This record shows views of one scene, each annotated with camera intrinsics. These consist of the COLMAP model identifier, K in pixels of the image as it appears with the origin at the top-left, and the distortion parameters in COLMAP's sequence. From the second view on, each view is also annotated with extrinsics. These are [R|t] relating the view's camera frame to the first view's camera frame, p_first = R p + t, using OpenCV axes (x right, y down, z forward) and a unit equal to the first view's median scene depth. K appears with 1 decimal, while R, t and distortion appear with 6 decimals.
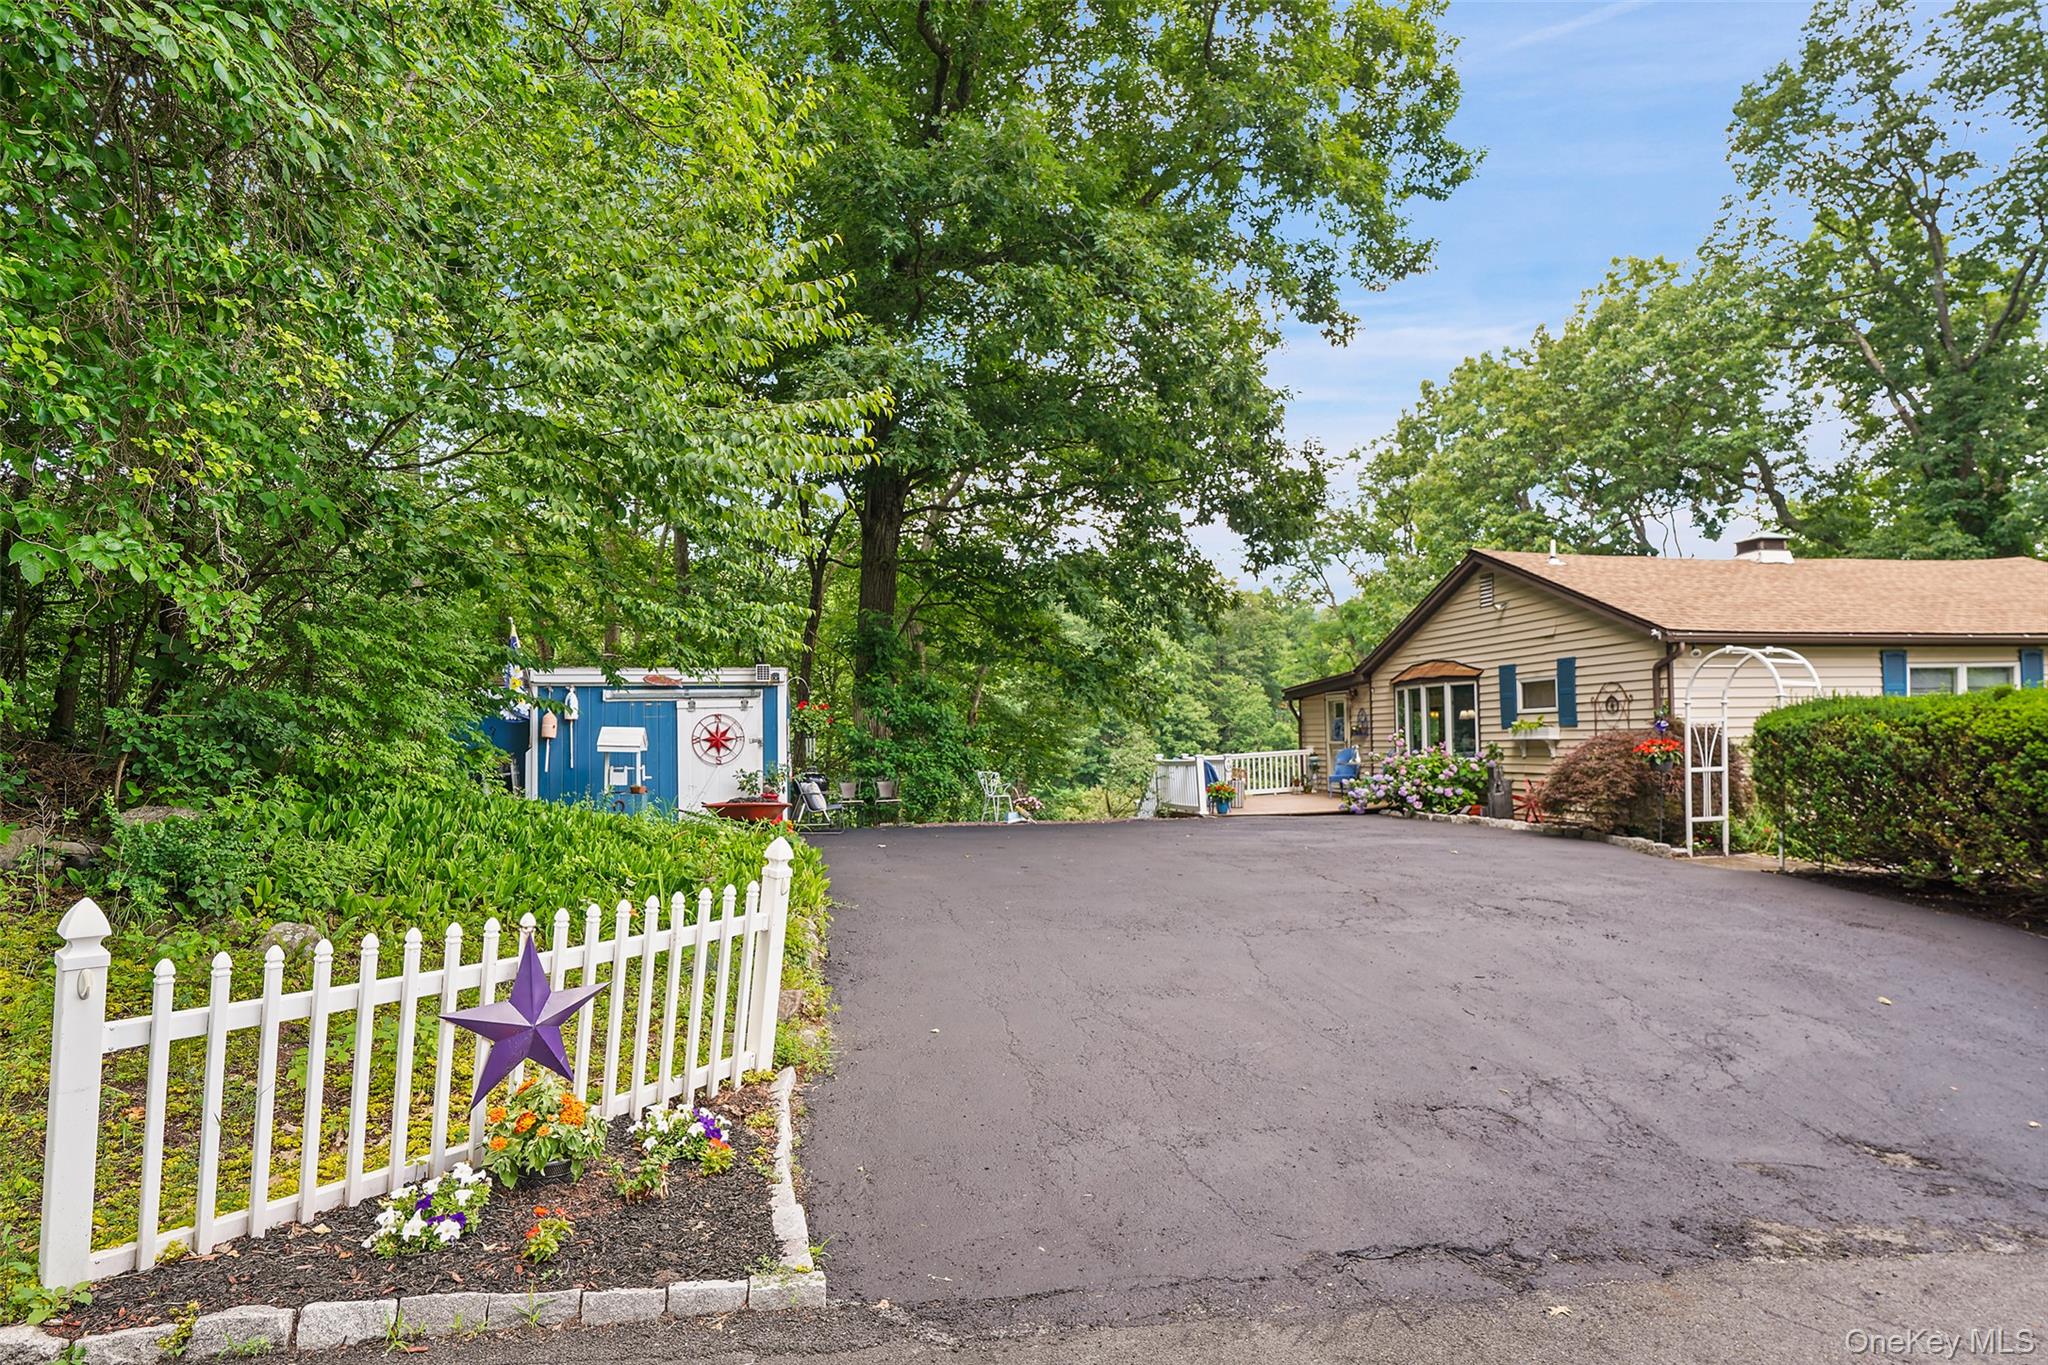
lens RADIAL K [[1024.3, 0, 1027.2], [0, 1024.3, 709.1], [0, 0, 1]] dist [-0.000719, -0.000168]
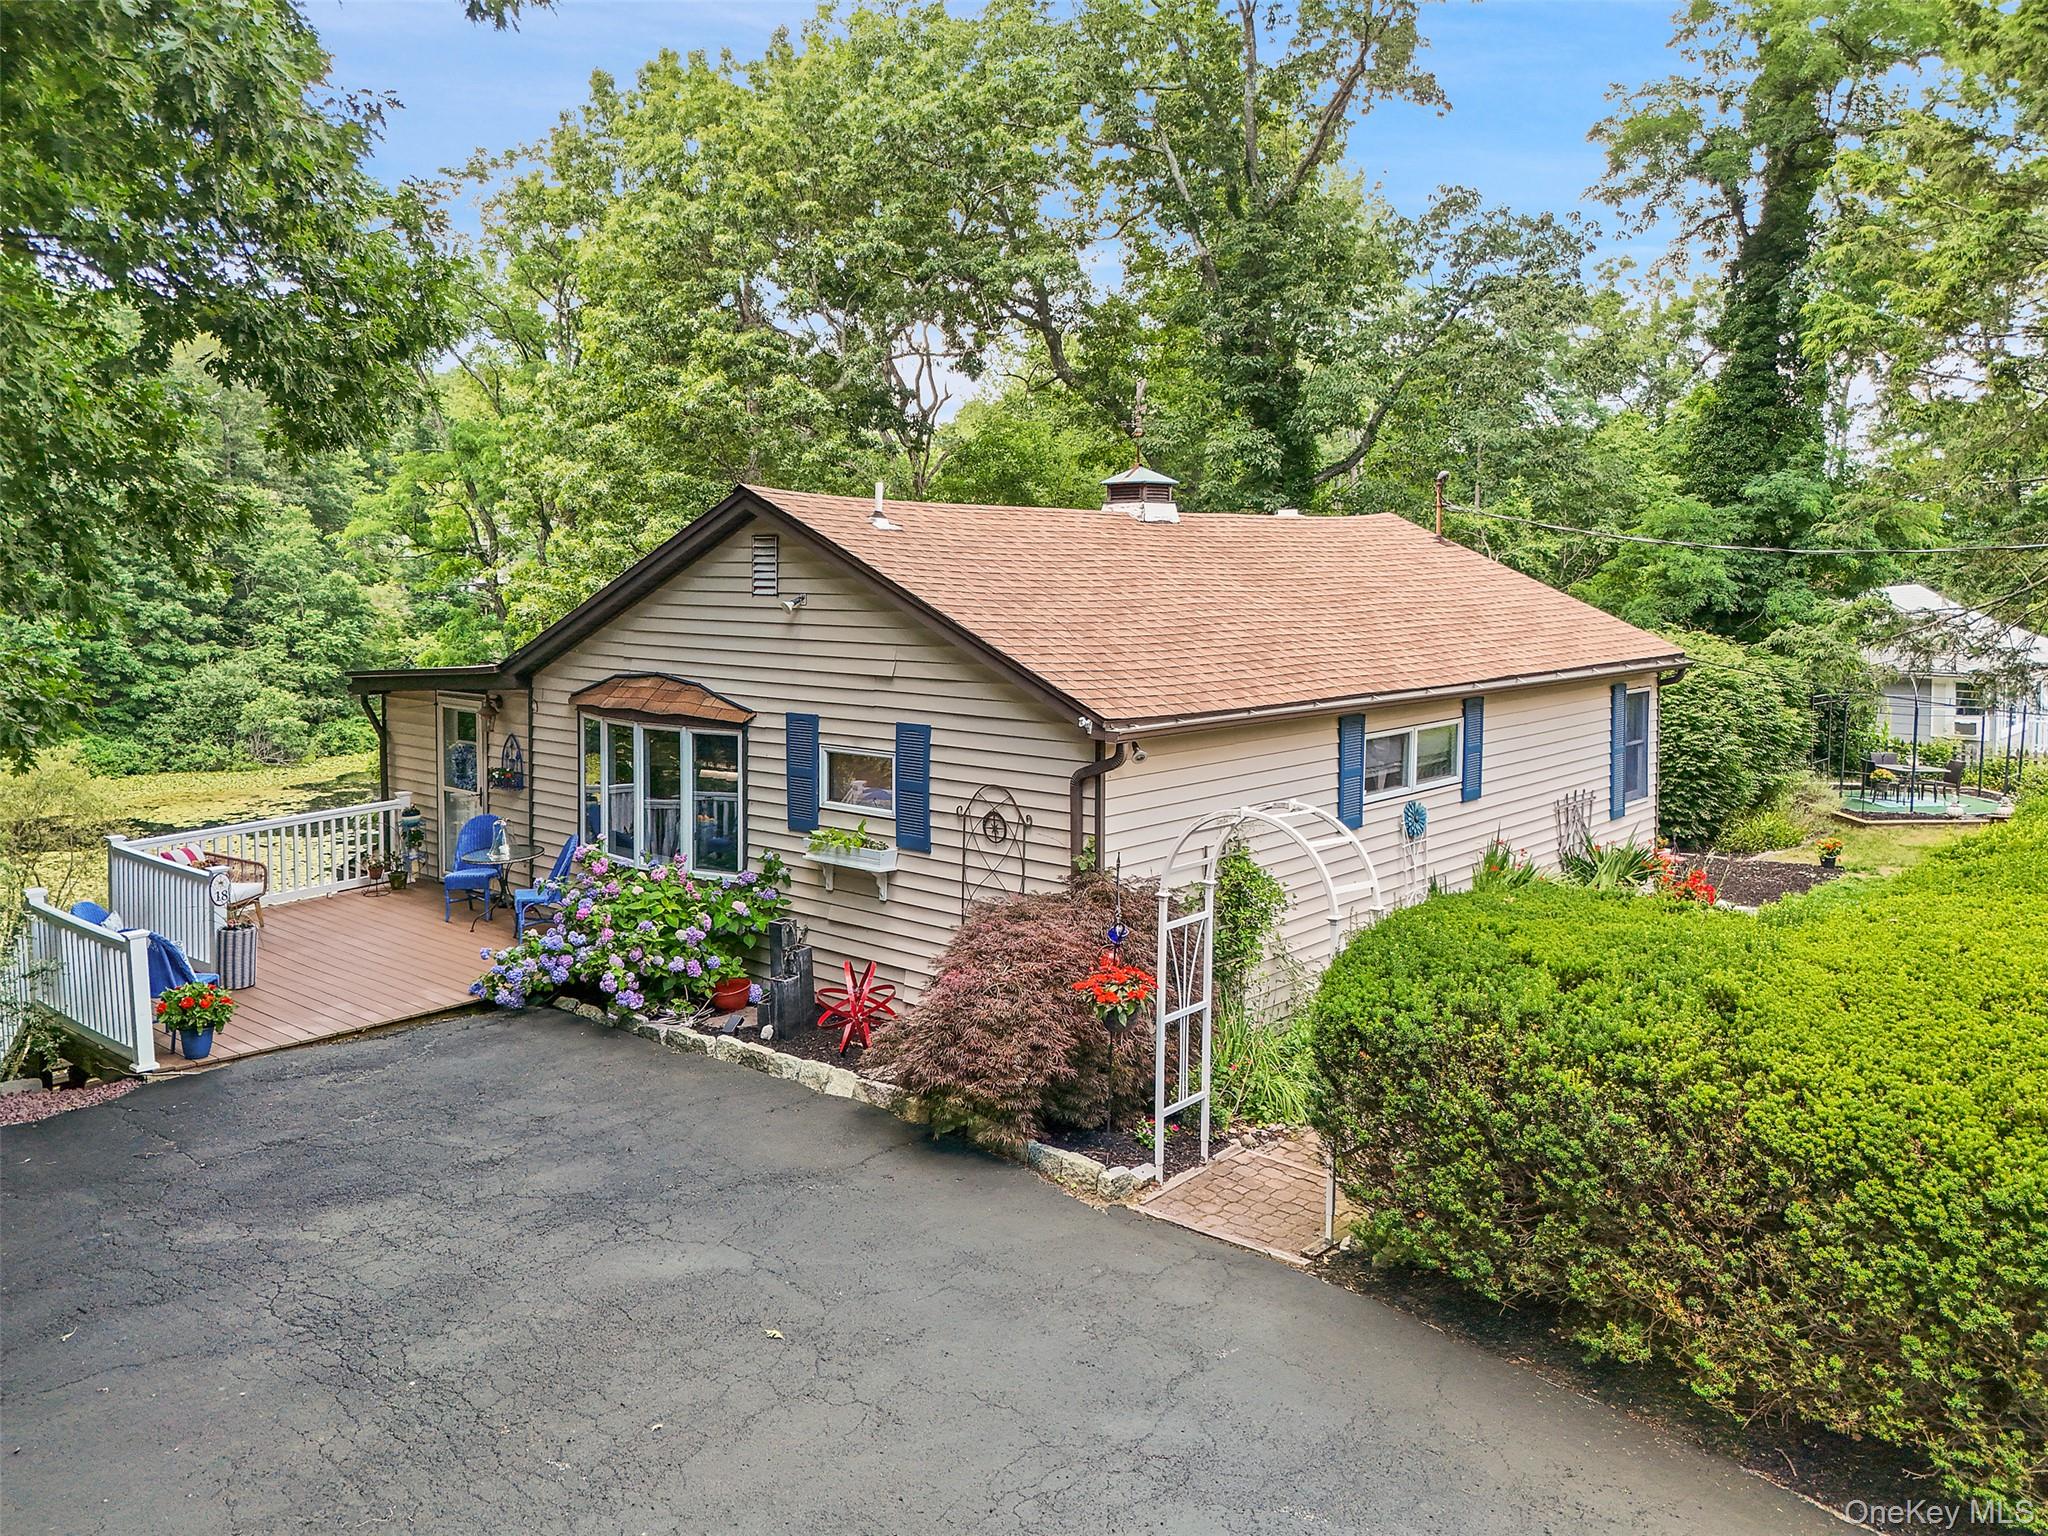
lens RADIAL K [[1531.4, 0, 1017.2], [0, 1531.4, 626.7], [0, 0, 1]] dist [0.027090, -0.003429]
pose [[0.791677, -0.006731, 0.610903, 0.069659], [-0.030055, 0.998300, 0.049948, -0.124666], [-0.610200, -0.057903, 0.790129, 0.293655]]
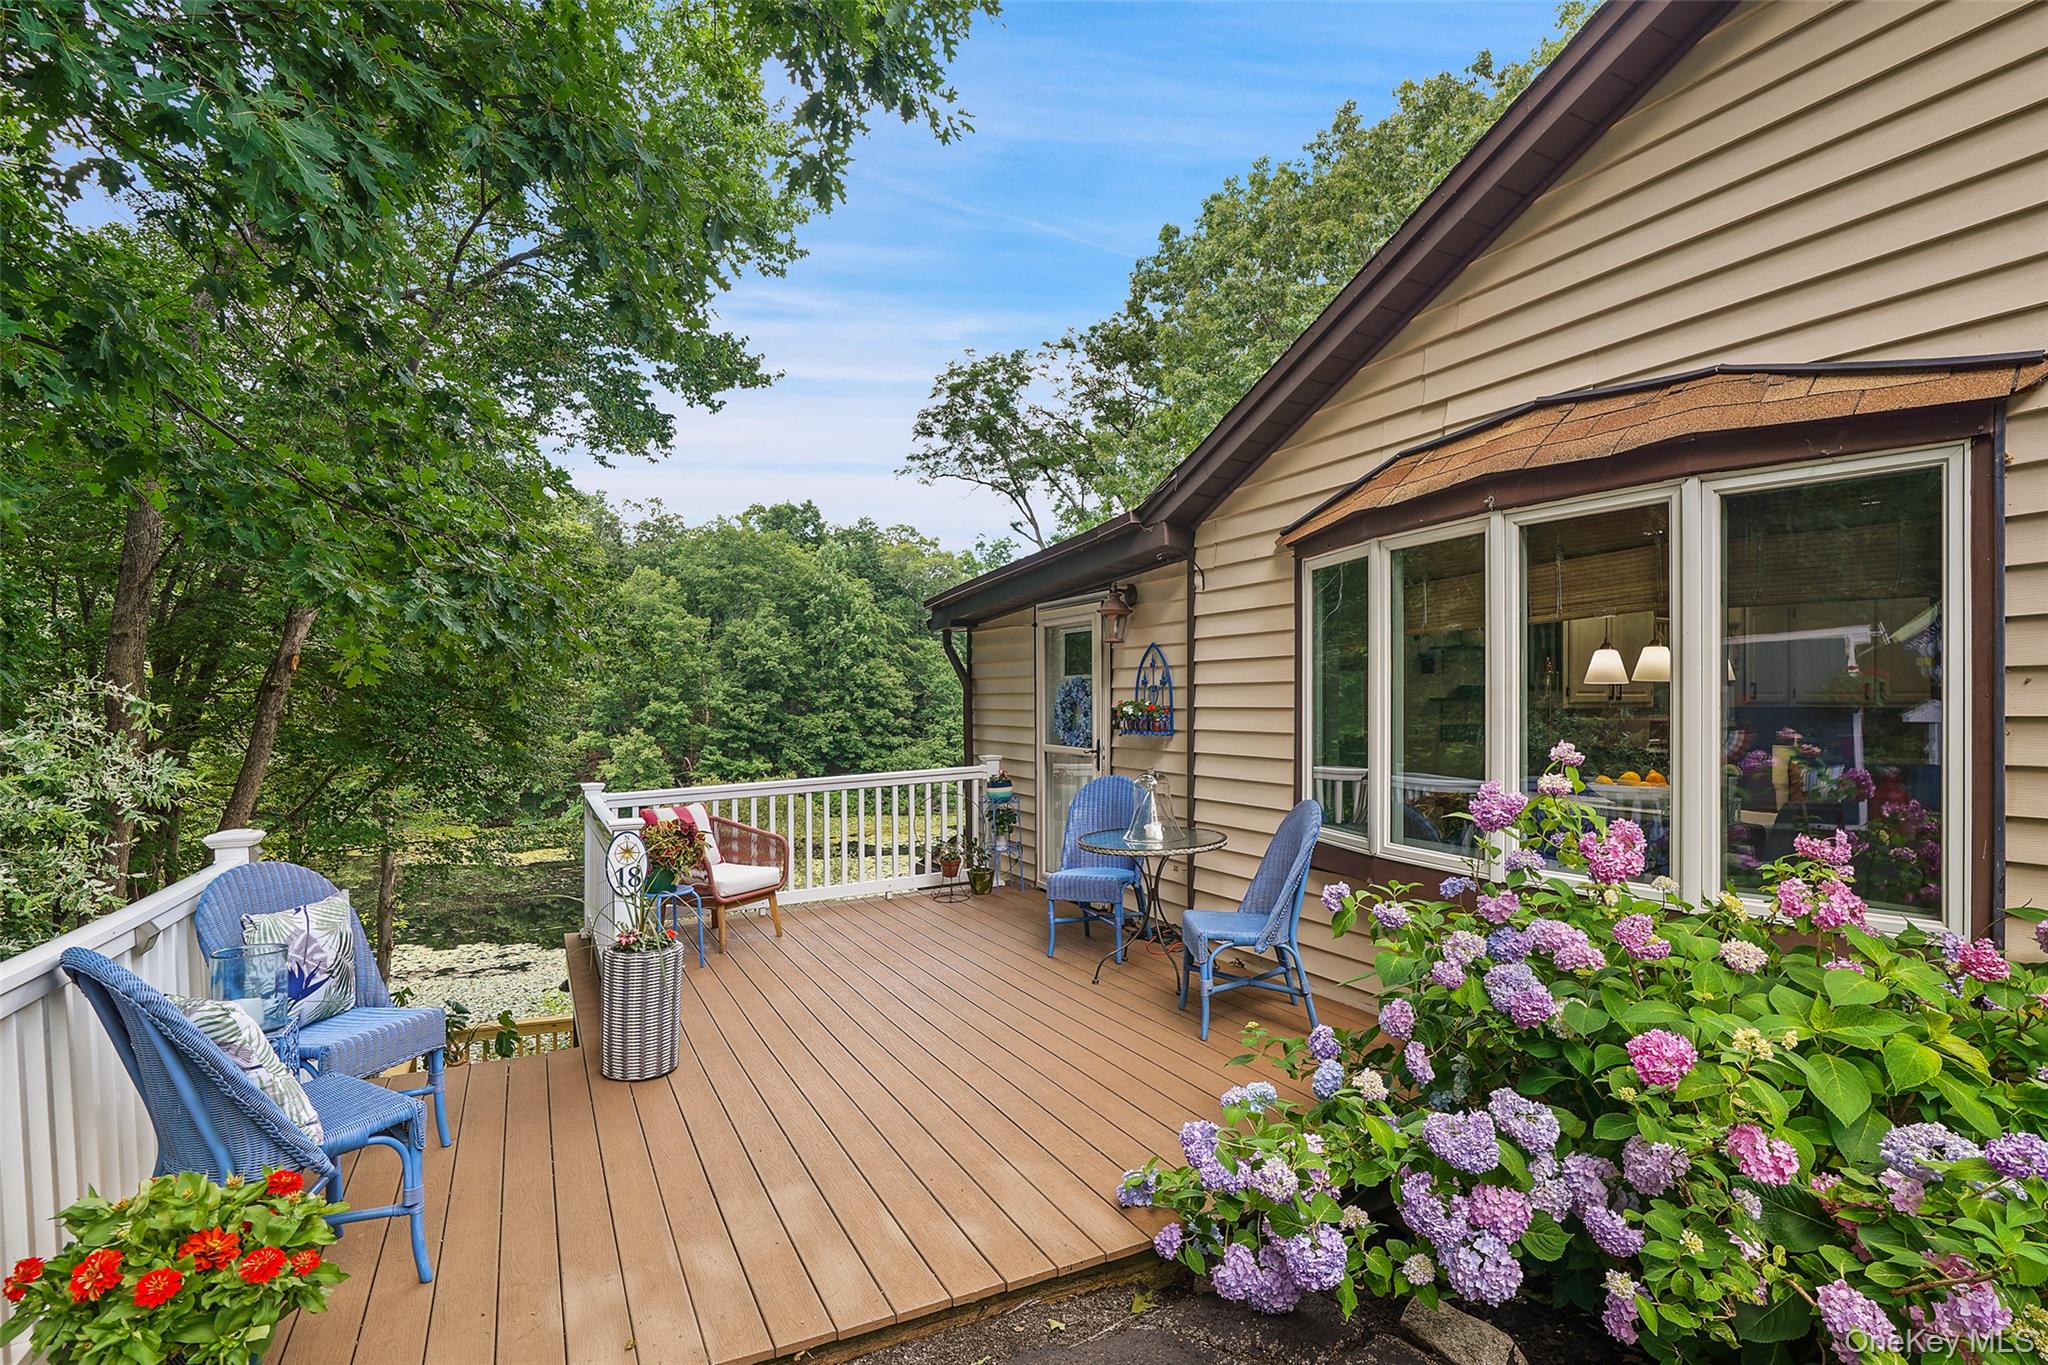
lens RADIAL K [[1011.1, 0, 1024.0], [0, 1011.1, 682.5], [0, 0, 1]] dist [-0.001296, 0.002276]
pose [[0.959463, 0.020960, 0.281054, 0.253037], [-0.022837, 0.999733, 0.003403, 0.012879], [-0.280908, -0.009684, 0.959686, 0.889775]]
